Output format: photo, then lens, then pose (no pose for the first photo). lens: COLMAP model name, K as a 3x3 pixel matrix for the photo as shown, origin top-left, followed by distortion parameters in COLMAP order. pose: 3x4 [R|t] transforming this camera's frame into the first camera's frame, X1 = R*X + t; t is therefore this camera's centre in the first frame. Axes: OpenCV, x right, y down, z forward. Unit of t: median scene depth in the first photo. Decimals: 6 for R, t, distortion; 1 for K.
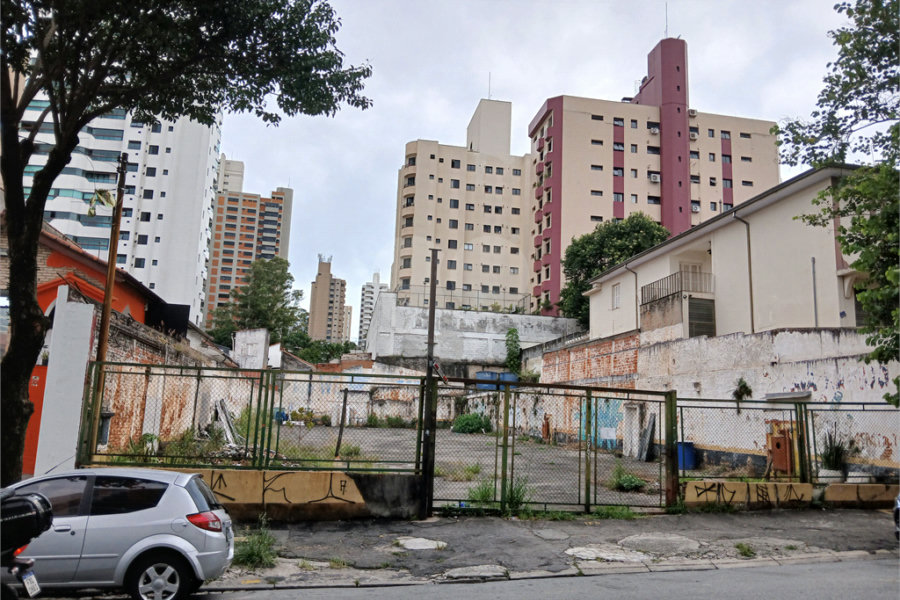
lens RADIAL K [[714.3, 0, 459.6], [0, 714.3, 291.8], [0, 0, 1]] dist [0.058485, -0.126602]
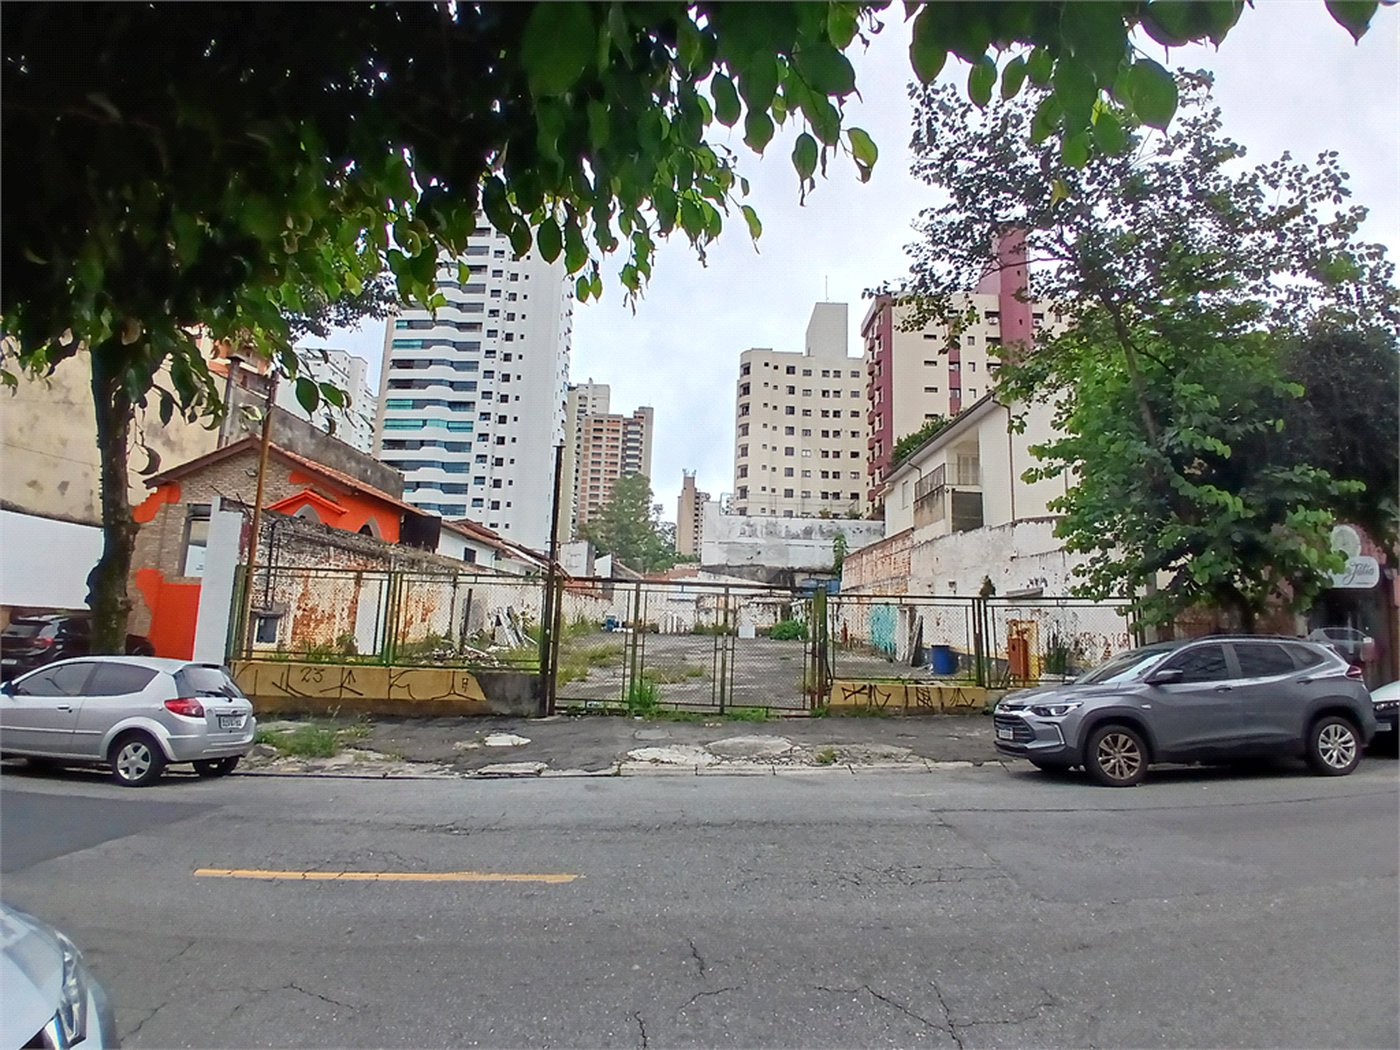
lens RADIAL K [[708.5, 0, 702.1], [0, 708.5, 521.0], [0, 0, 1]] dist [-0.020738, -0.014693]
pose [[0.982283, -0.032233, -0.184611, 0.069656], [0.036795, 0.999095, 0.021335, 0.006210], [0.183757, -0.027750, 0.982580, 0.016773]]
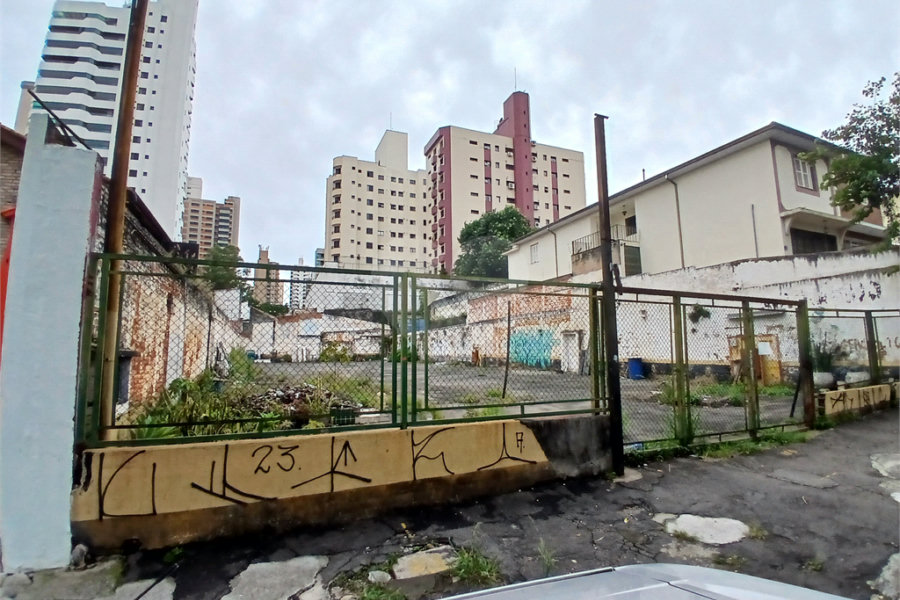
lens RADIAL K [[453.2, 0, 453.1], [0, 453.2, 296.9], [0, 0, 1]] dist [0.001967, -0.045339]
pose [[0.976632, -0.021378, 0.213852, -0.060809], [0.009656, 0.998400, 0.055712, 0.021269], [-0.214701, -0.052345, 0.975276, 0.116514]]
